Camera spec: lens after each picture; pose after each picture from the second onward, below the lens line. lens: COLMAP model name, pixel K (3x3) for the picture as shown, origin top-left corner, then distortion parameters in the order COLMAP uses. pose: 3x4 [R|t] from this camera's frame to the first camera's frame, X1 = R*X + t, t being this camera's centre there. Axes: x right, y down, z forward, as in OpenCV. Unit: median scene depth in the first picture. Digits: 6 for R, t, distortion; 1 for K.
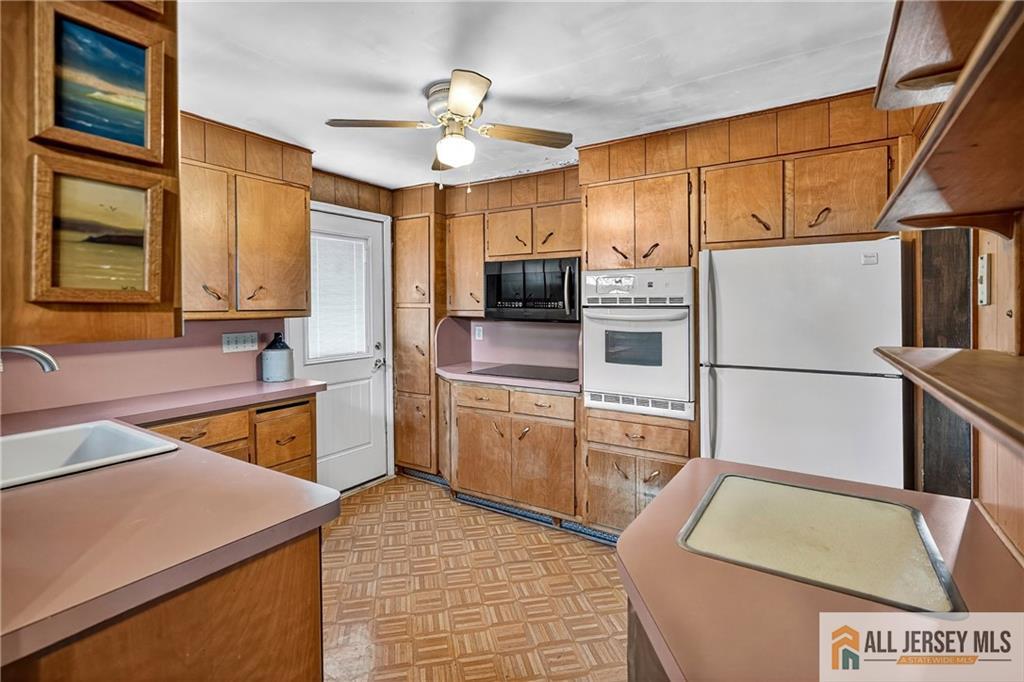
lens RADIAL K [[474.3, 0, 506.9], [0, 474.3, 308.9], [0, 0, 1]] dist [-0.020654, 0.000260]
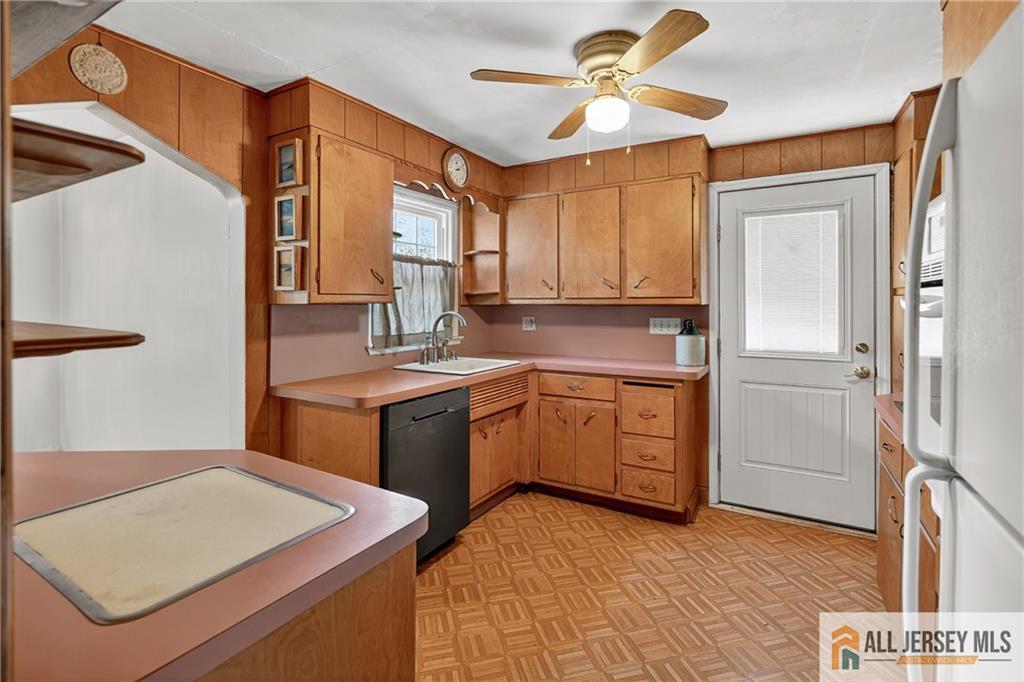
lens RADIAL K [[474.3, 0, 506.9], [0, 474.3, 308.9], [0, 0, 1]] dist [-0.020654, 0.000260]
pose [[0.041316, 0.018766, -0.998970, 0.594649], [-0.005460, 0.999813, 0.018556, 0.010660], [0.999131, 0.004688, 0.041411, 0.603642]]
